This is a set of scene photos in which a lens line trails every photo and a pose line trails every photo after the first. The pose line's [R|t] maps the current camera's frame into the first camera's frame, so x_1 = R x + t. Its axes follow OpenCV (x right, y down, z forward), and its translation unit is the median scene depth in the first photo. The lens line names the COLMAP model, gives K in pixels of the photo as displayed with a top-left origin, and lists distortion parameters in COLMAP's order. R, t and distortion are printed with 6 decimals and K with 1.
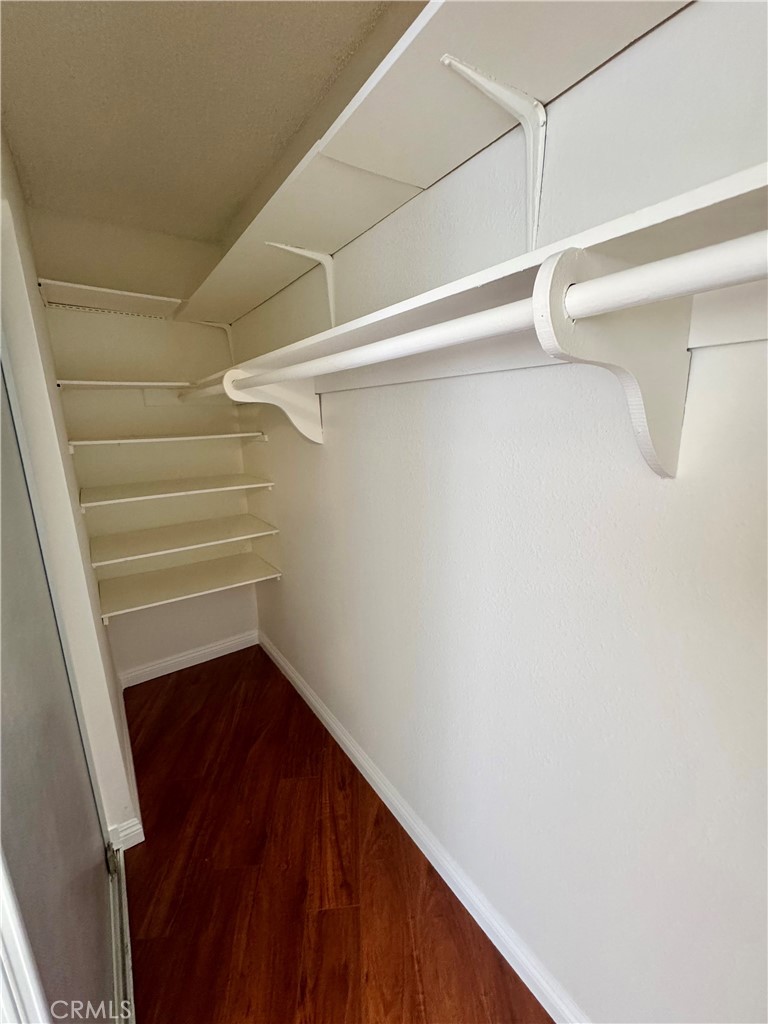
lens RADIAL K [[409.5, 0, 384.6], [0, 409.5, 513.7], [0, 0, 1]] dist [-0.003060, 0.000955]
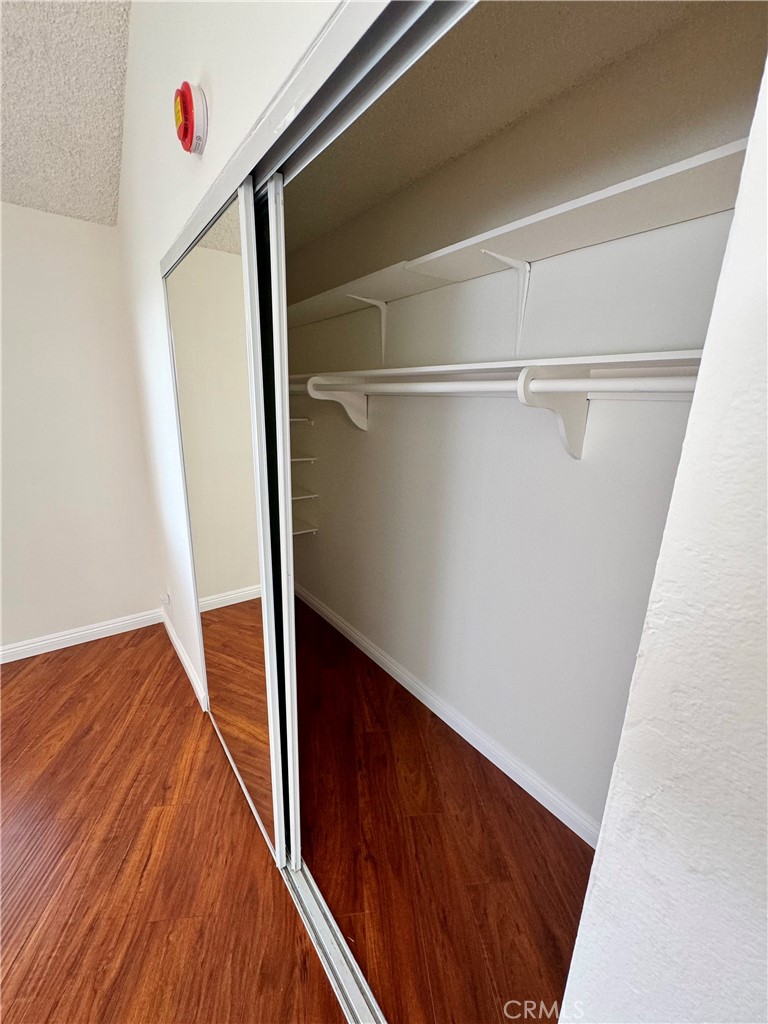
lens RADIAL K [[409.5, 0, 385.2], [0, 409.5, 511.1], [0, 0, 1]] dist [-0.003060, 0.000955]
pose [[0.997580, 0.044095, 0.053754, -0.192990], [-0.045478, 0.998658, 0.024765, 0.084983], [-0.052589, -0.027150, 0.998247, -0.523656]]
